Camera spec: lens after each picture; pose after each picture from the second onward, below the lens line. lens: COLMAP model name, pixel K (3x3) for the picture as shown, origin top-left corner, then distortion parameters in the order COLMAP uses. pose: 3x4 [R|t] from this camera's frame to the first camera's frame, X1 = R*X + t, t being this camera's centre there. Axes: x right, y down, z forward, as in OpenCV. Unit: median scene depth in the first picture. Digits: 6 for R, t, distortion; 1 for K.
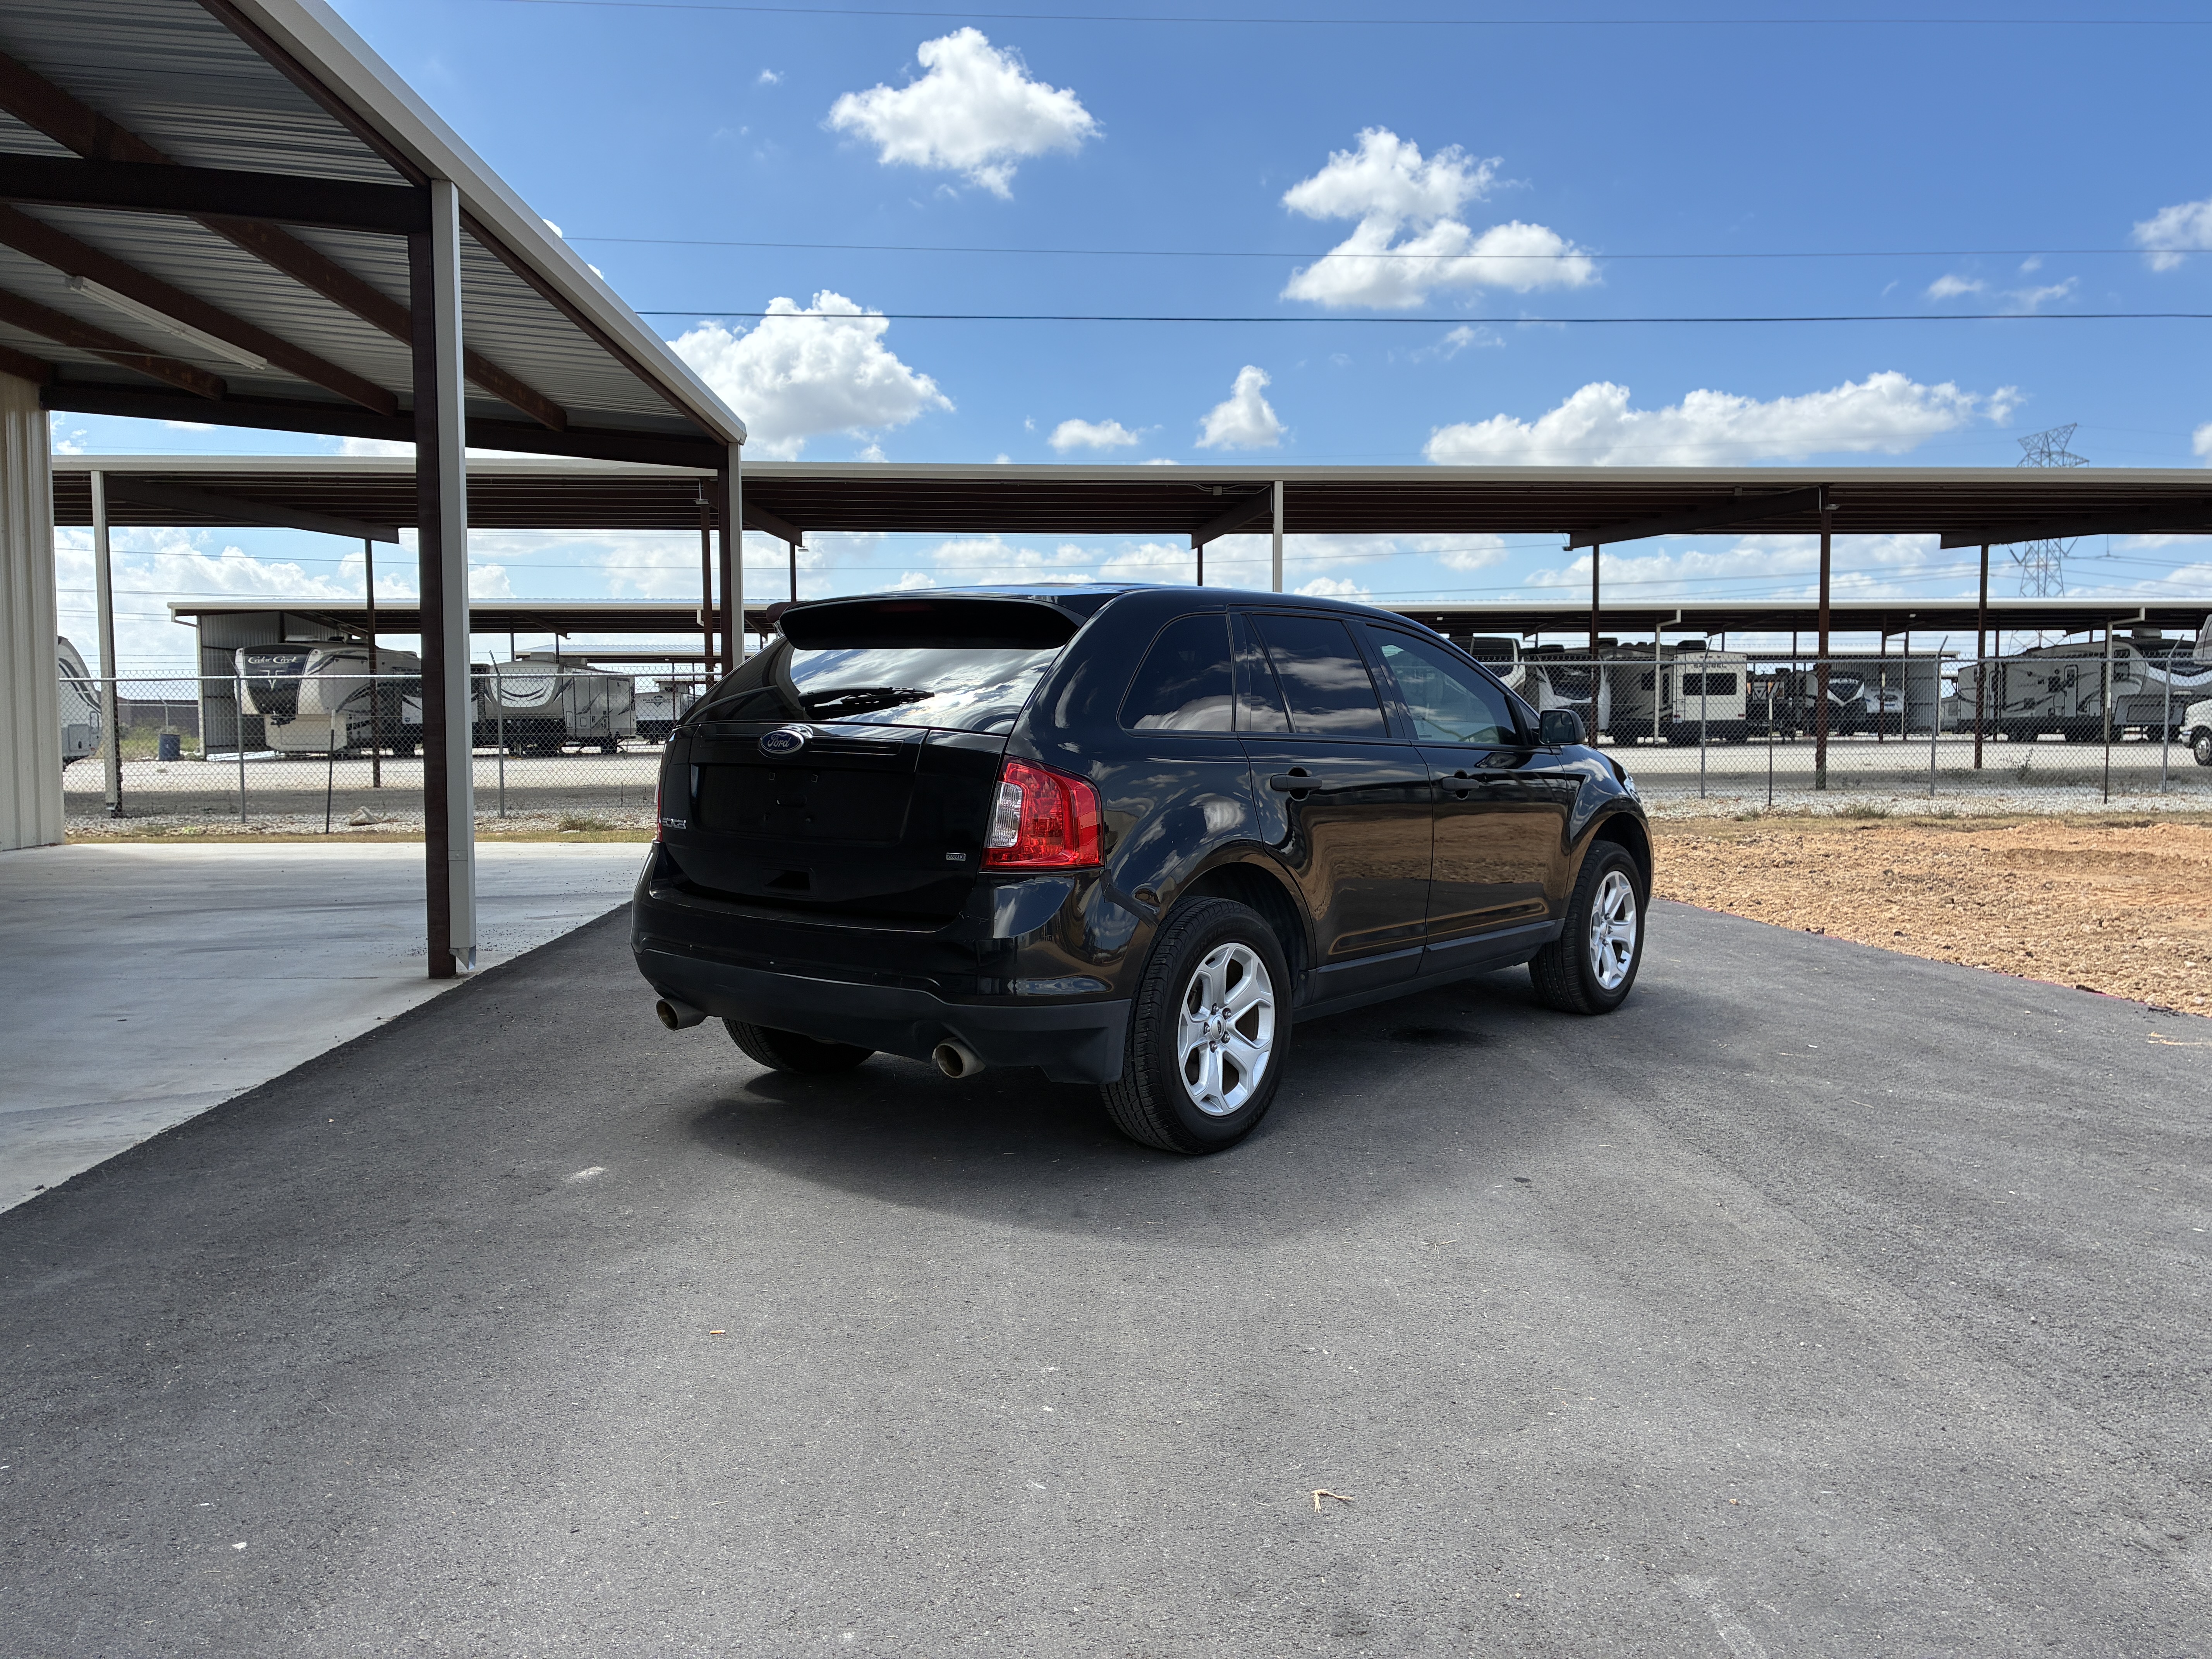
lens RADIAL K [[1689.8, 0, 1113.6], [0, 1689.8, 837.0], [0, 0, 1]] dist [0.048366, -0.061552]
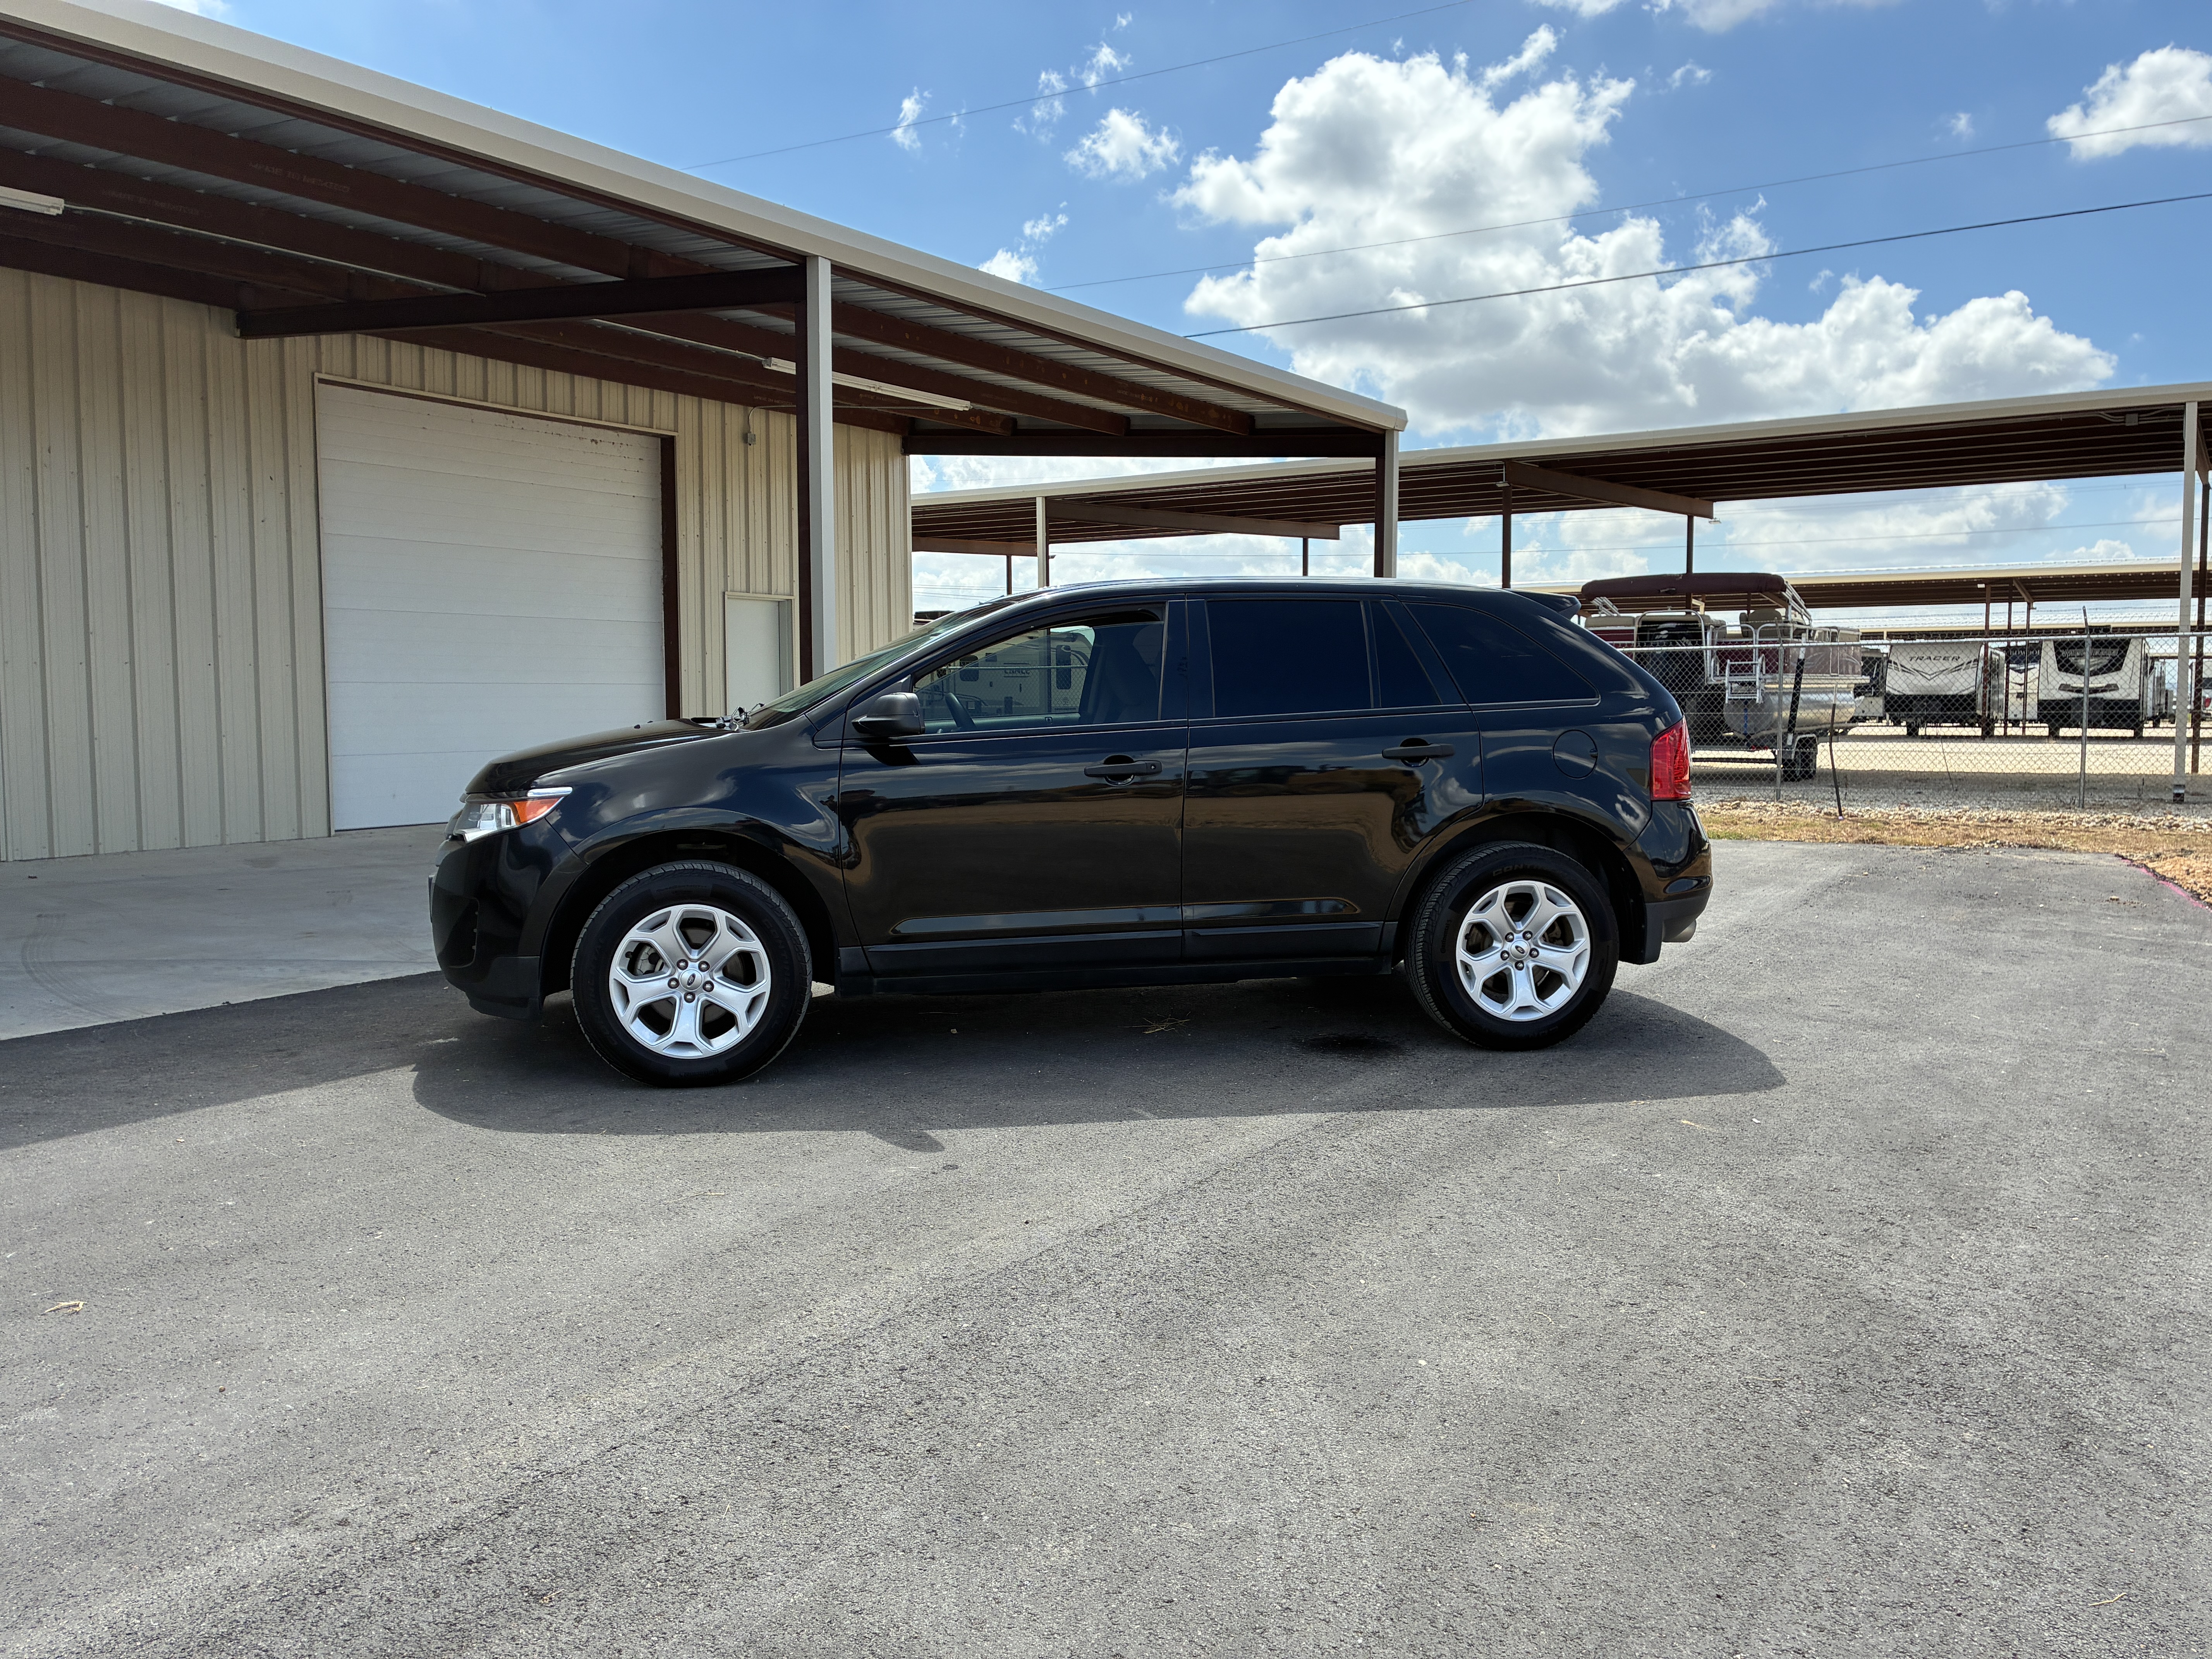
lens RADIAL K [[1689.8, 0, 1103.0], [0, 1689.8, 805.9], [0, 0, 1]] dist [0.048366, -0.061552]
pose [[0.793908, 0.044158, -0.606433, 0.352051], [-0.047930, 0.998801, 0.009982, -0.008733], [0.606146, 0.021142, 0.795072, 0.103868]]
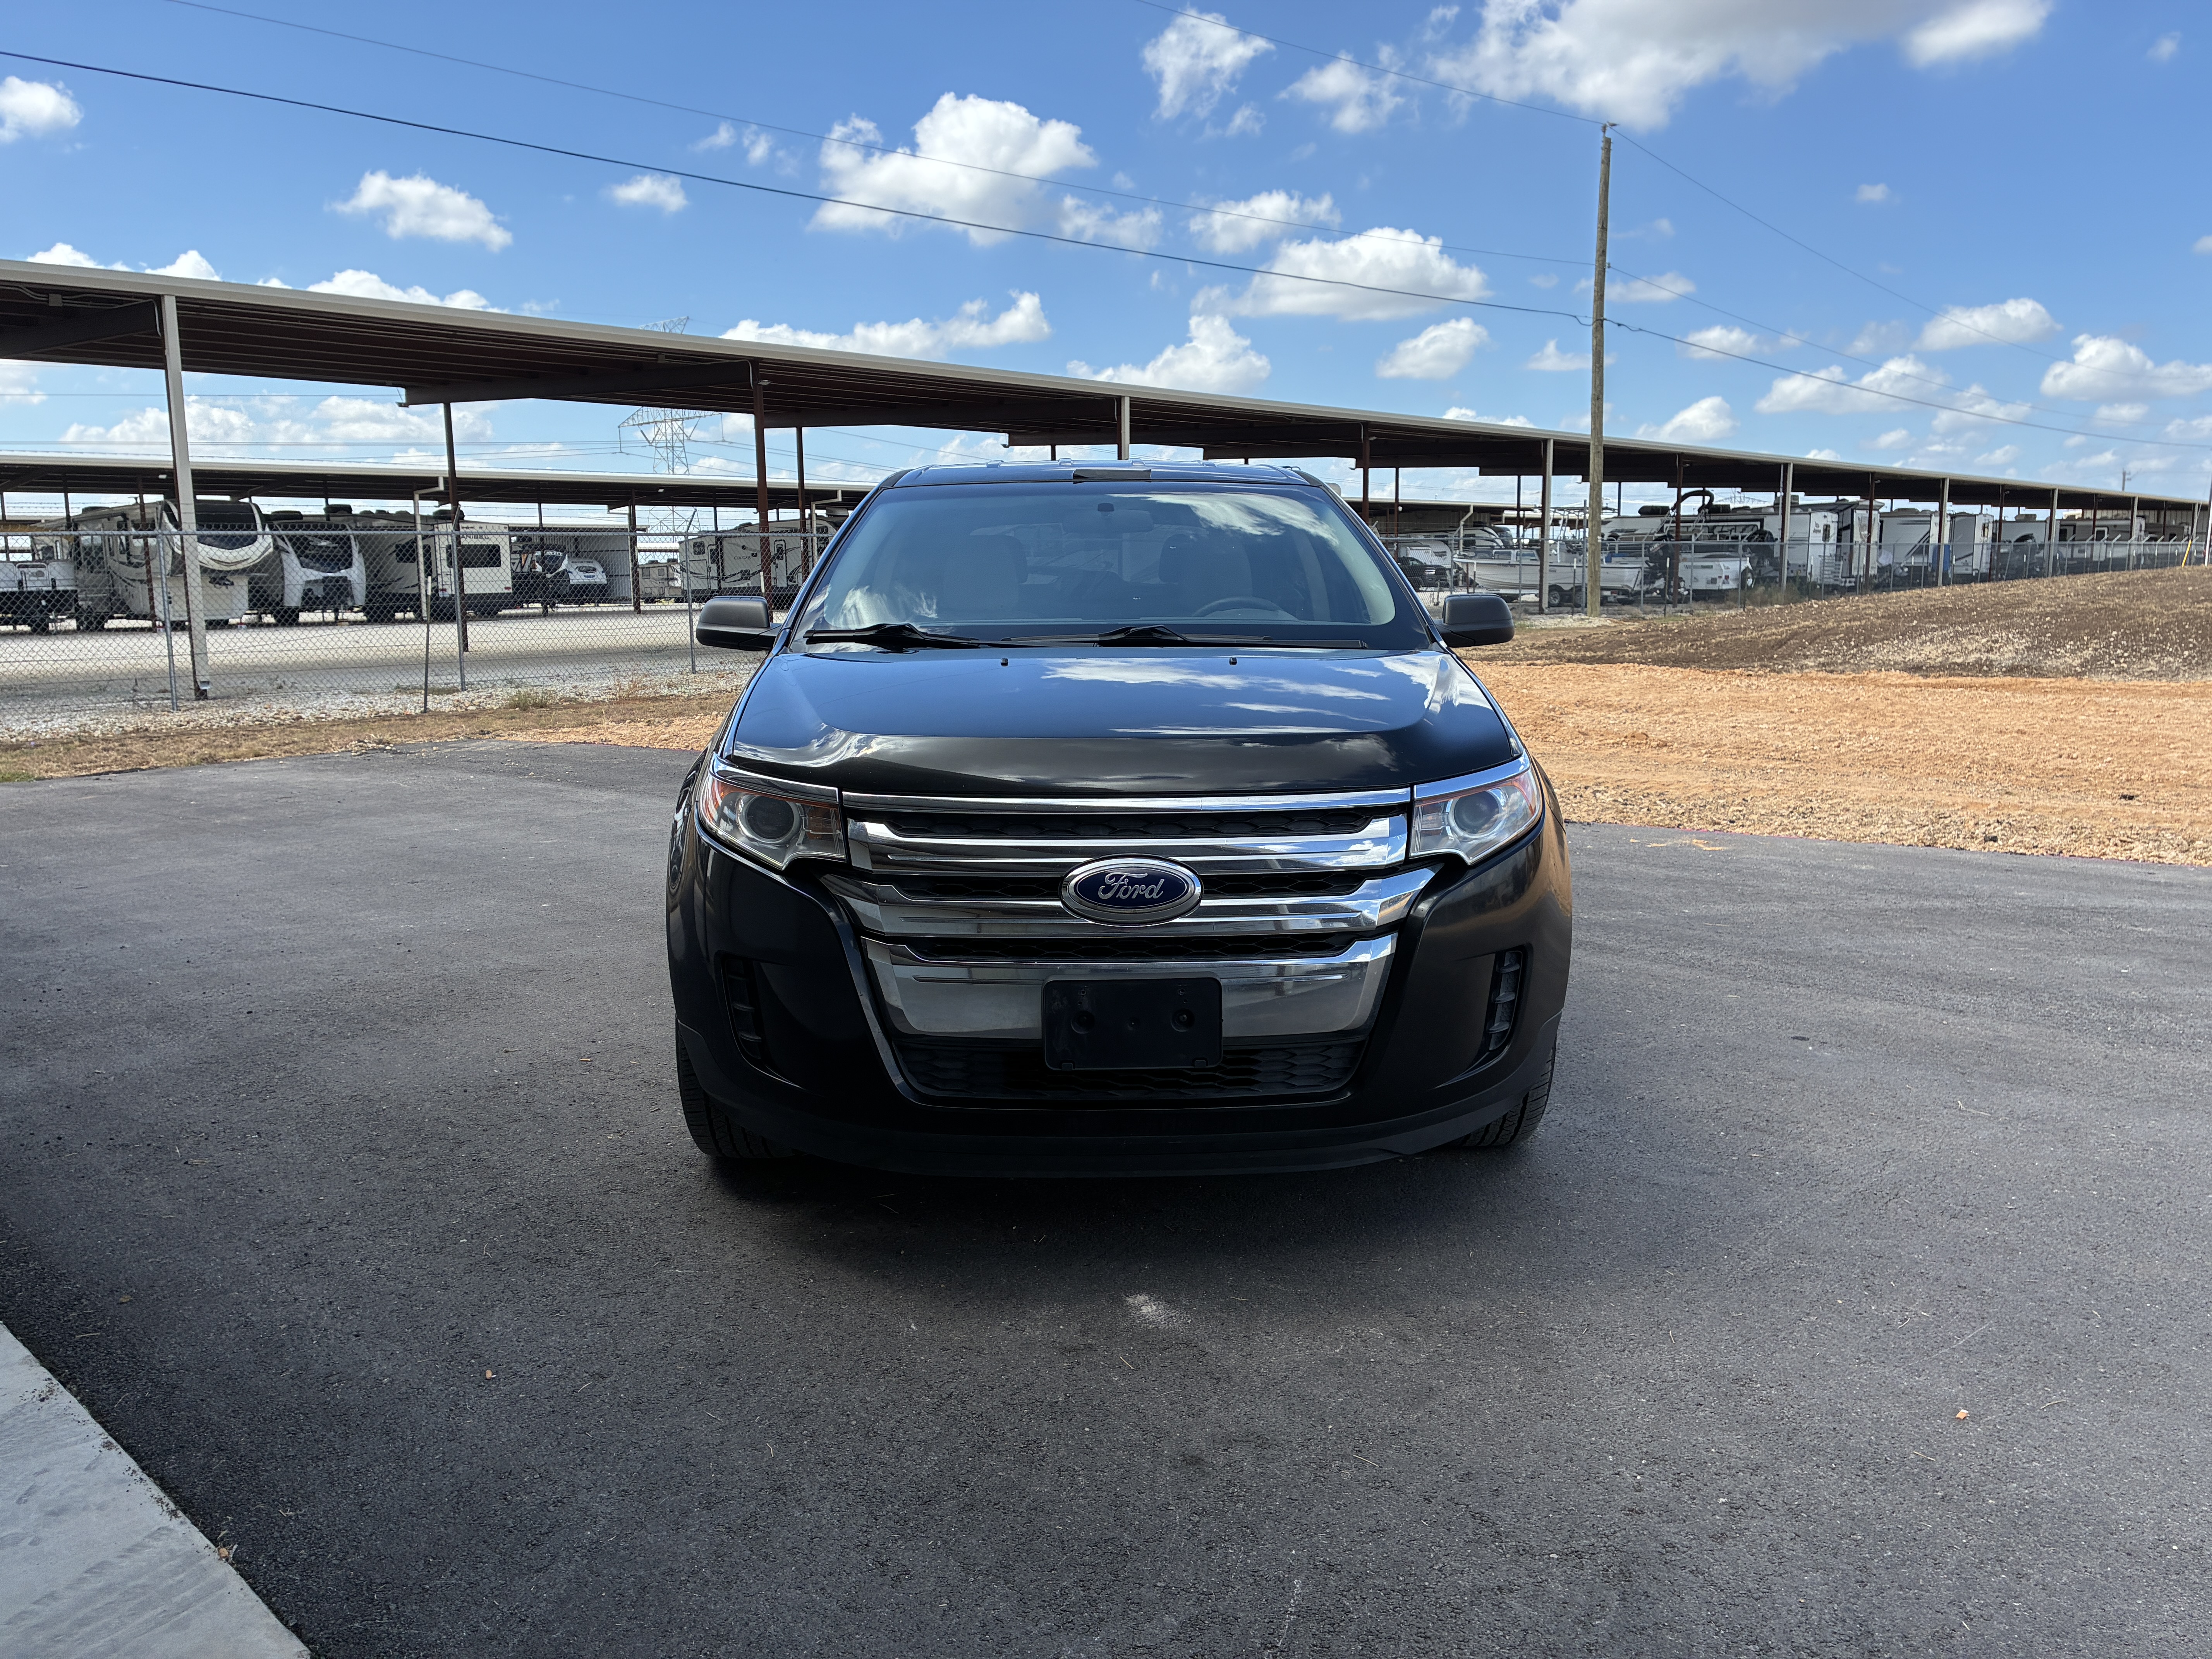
lens RADIAL K [[1689.8, 0, 1128.9], [0, 1689.8, 788.2], [0, 0, 1]] dist [0.048366, -0.061552]
pose [[0.714135, -0.094613, 0.693585, -0.299310], [0.062355, 0.995483, 0.071593, -0.020275], [-0.697225, -0.007879, 0.716809, 0.211505]]
